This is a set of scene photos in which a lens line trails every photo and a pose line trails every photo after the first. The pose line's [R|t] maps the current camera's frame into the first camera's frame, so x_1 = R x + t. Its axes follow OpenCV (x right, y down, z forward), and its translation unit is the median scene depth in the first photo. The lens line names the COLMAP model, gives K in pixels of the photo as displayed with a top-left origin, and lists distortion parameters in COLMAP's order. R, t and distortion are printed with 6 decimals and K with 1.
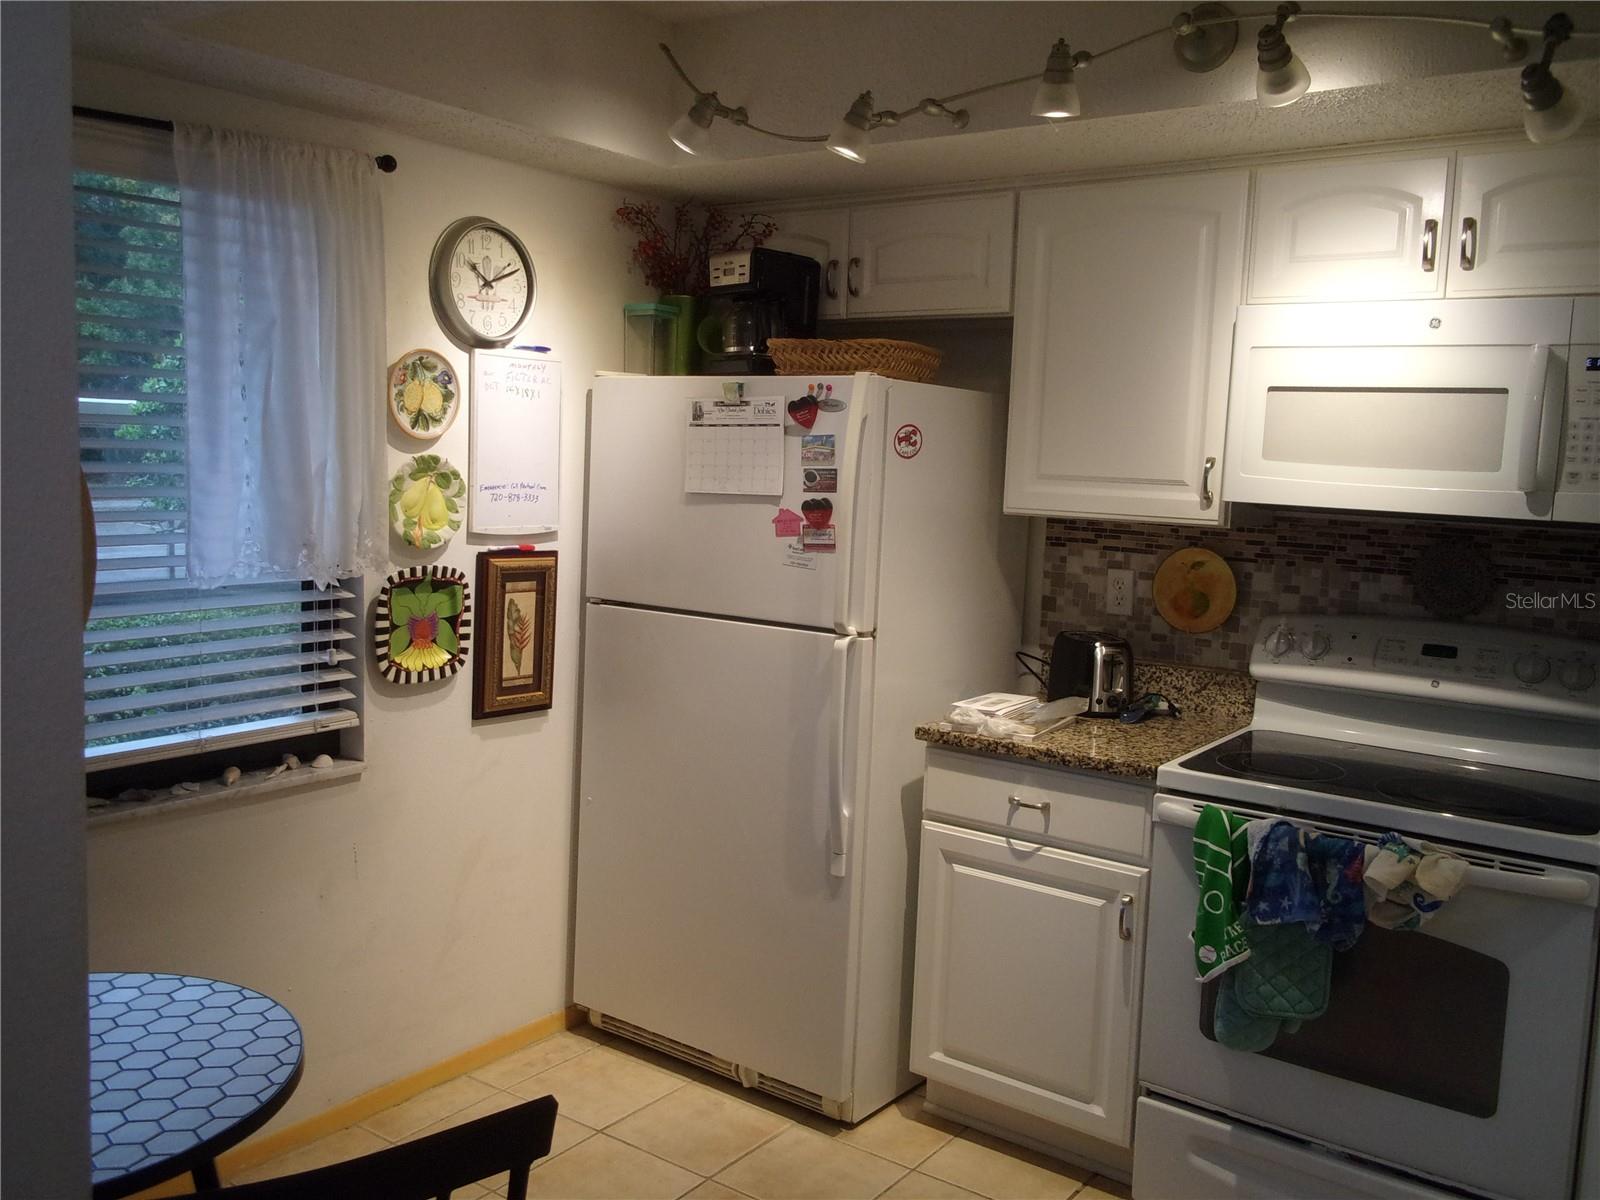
lens RADIAL K [[1399.2, 0, 786.8], [0, 1399.2, 599.6], [0, 0, 1]] dist [0.046520, -0.012152]
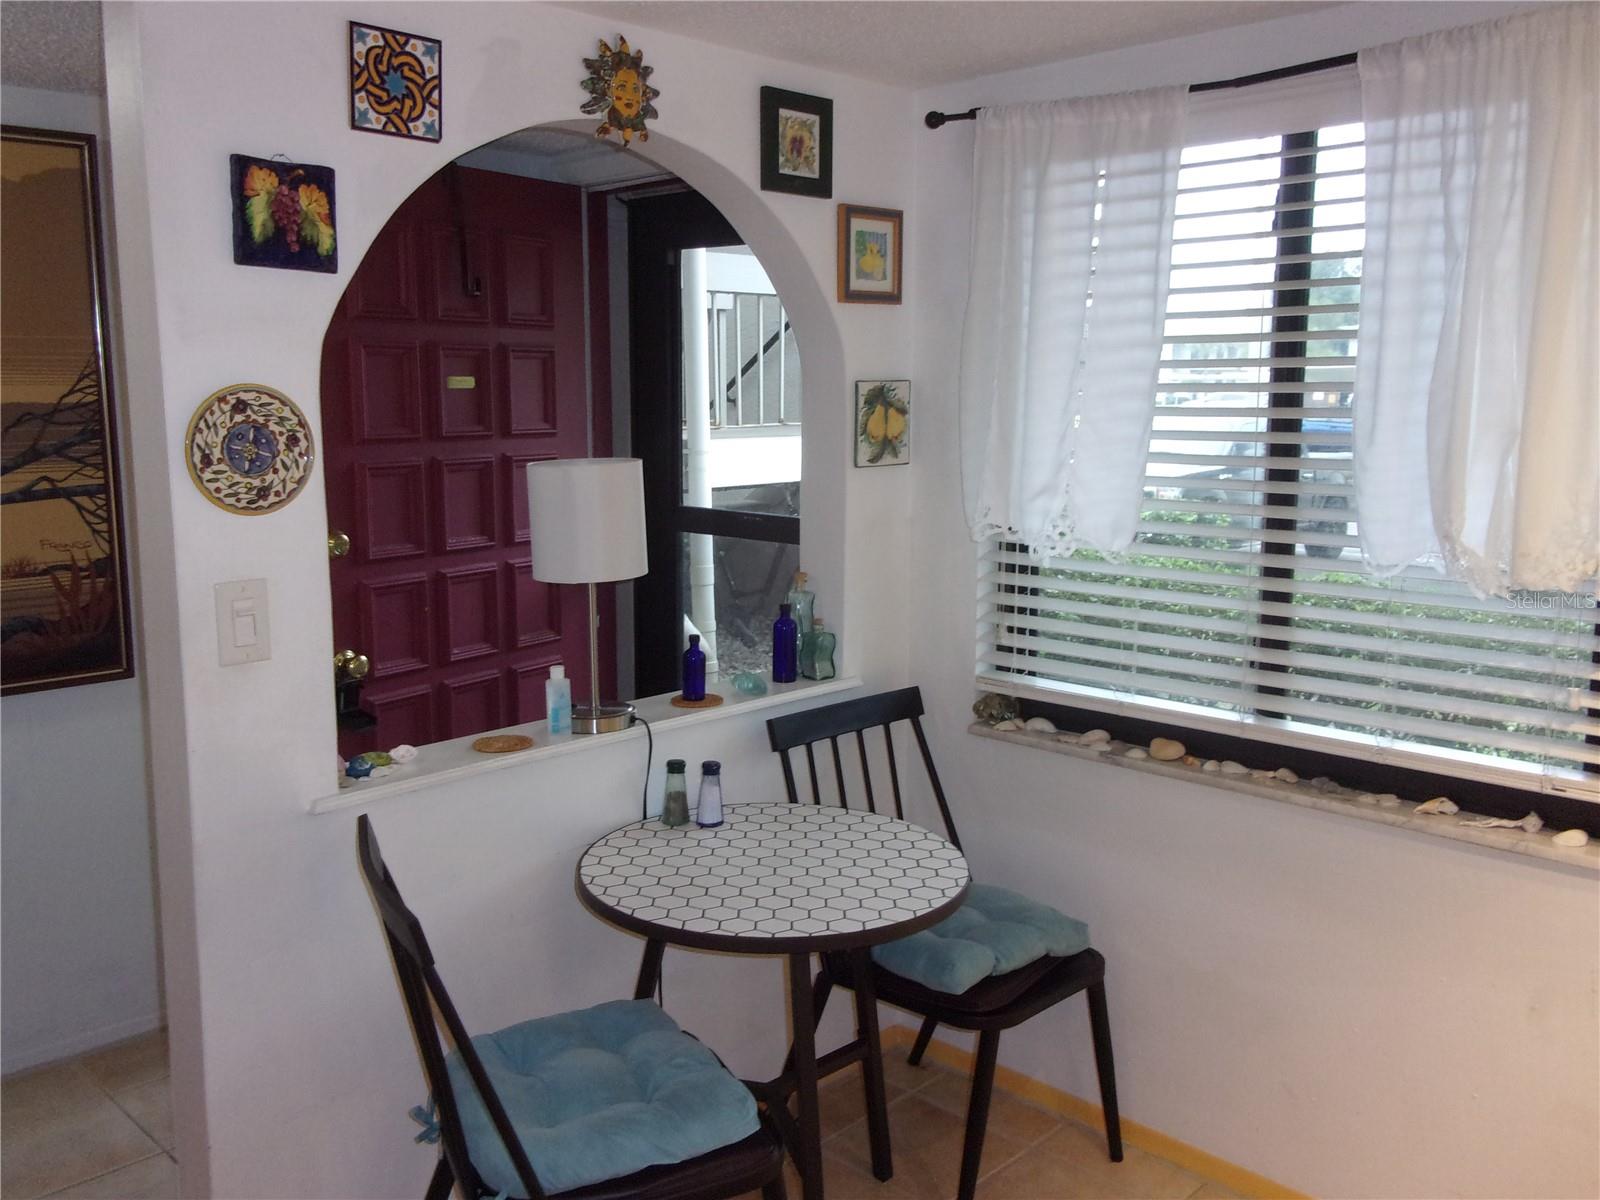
lens RADIAL K [[1399.2, 0, 800.6], [0, 1399.2, 601.8], [0, 0, 1]] dist [0.046520, -0.012152]
pose [[-0.127287, 0.114476, -0.985238, 0.489060], [-0.122574, 0.983888, 0.130155, -0.060884], [0.984263, 0.137331, -0.111204, 0.727075]]
